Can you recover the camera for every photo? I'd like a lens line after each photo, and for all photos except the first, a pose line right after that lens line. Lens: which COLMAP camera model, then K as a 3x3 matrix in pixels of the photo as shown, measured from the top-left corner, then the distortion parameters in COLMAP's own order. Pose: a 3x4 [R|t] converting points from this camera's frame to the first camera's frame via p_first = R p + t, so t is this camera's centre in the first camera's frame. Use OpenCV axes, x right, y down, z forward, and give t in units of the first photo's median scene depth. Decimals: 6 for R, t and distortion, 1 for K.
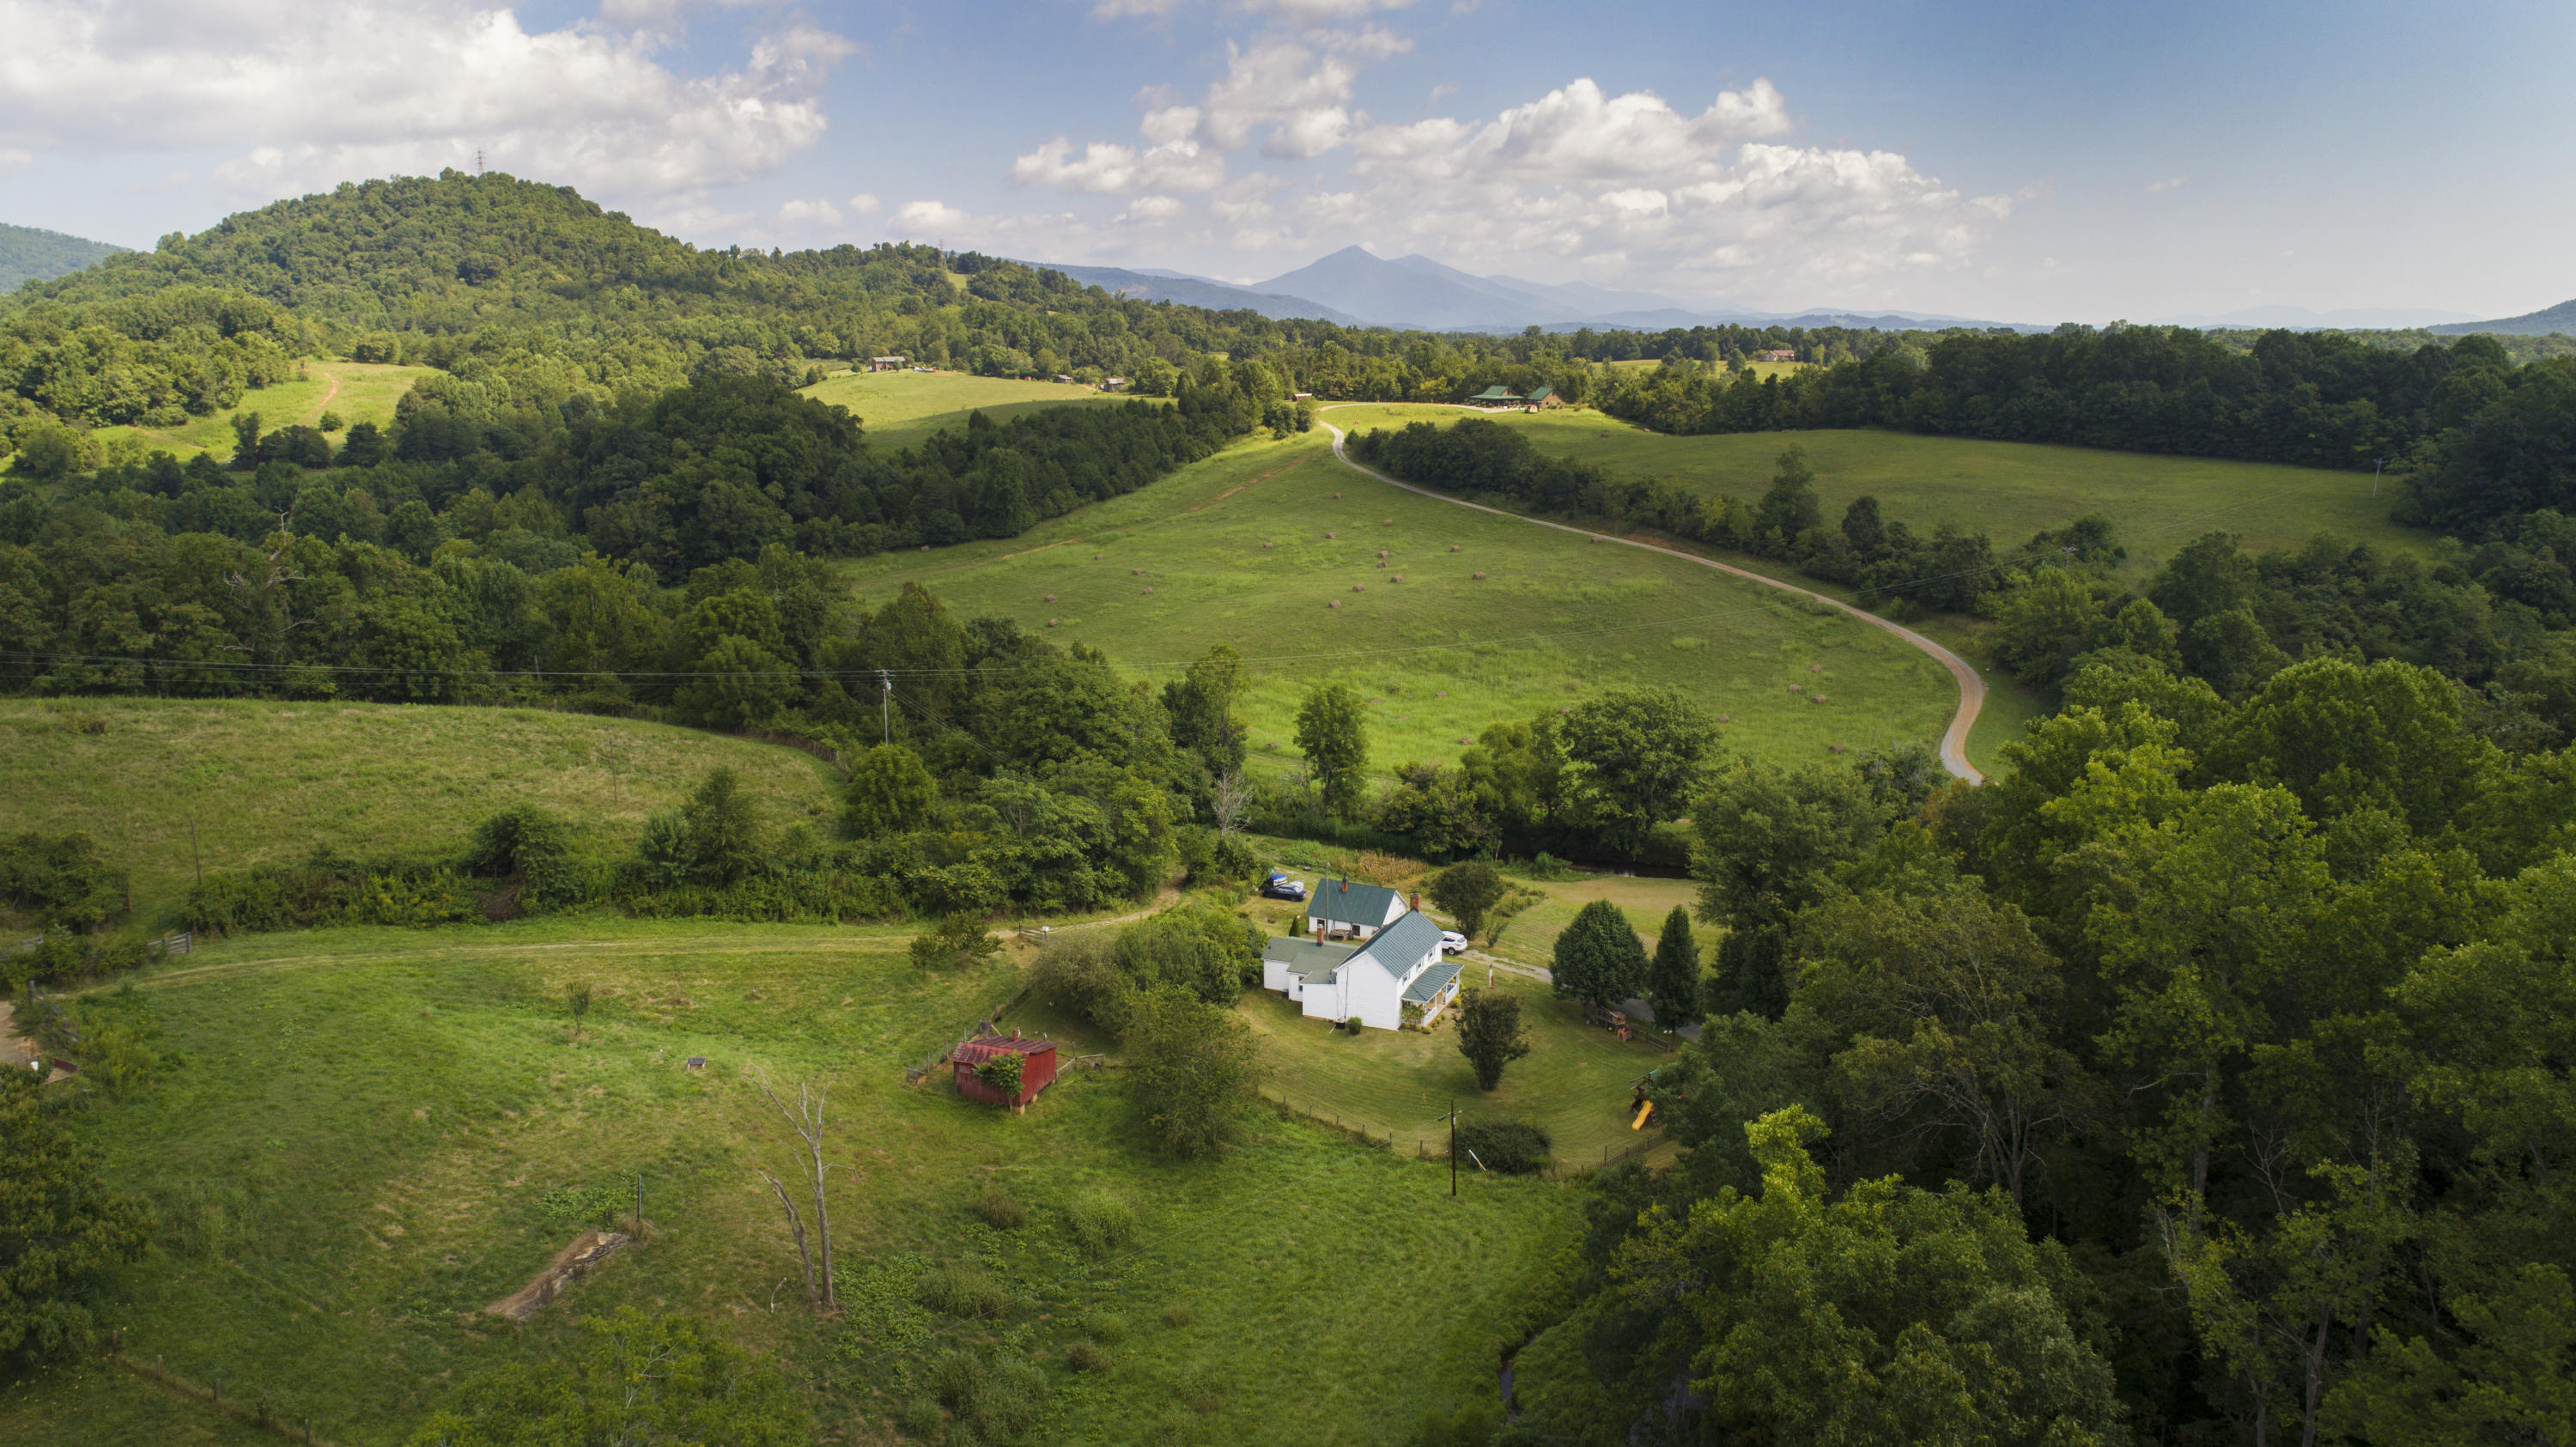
lens RADIAL K [[1741.5, 0, 1288.0], [0, 1741.5, 723.5], [0, 0, 1]] dist [-0.012586, 0.007321]
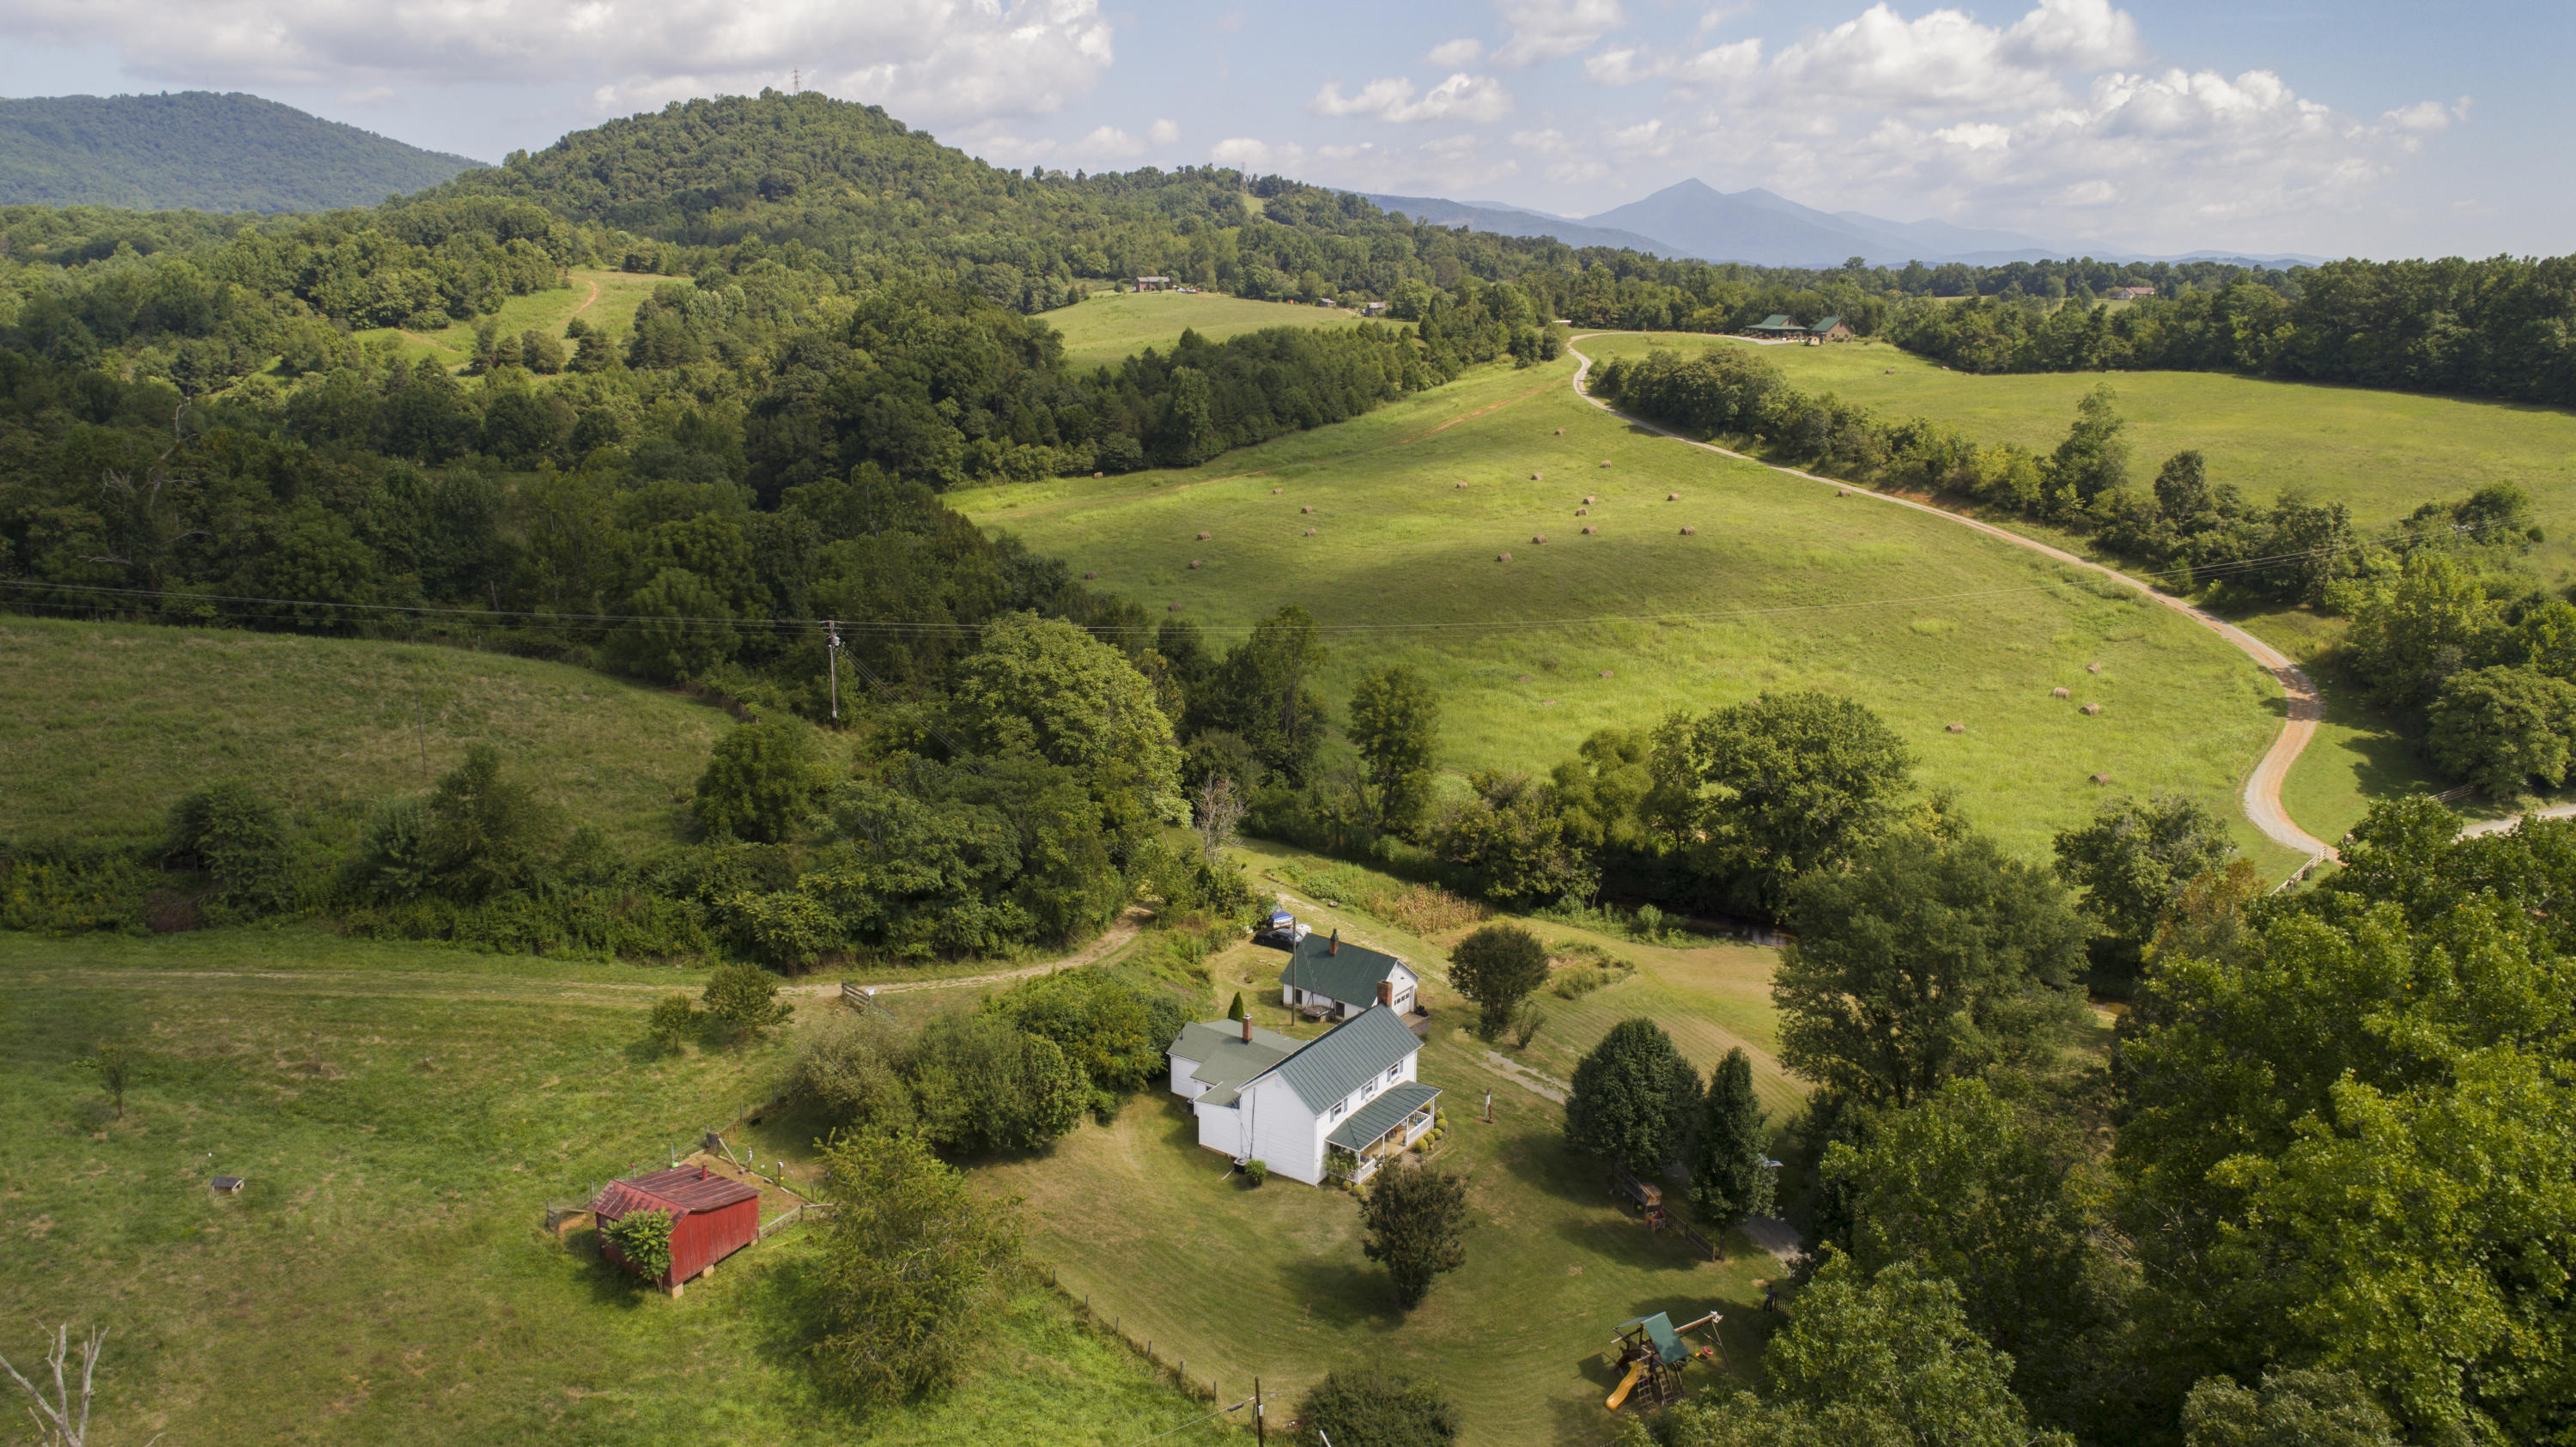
lens RADIAL K [[1741.5, 0, 1288.0], [0, 1741.5, 723.5], [0, 0, 1]] dist [-0.012586, 0.007321]
pose [[0.983127, 0.059696, -0.172909, 0.079088], [-0.053467, 0.997749, 0.040466, -0.017801], [0.174935, -0.030539, 0.984106, 0.155884]]
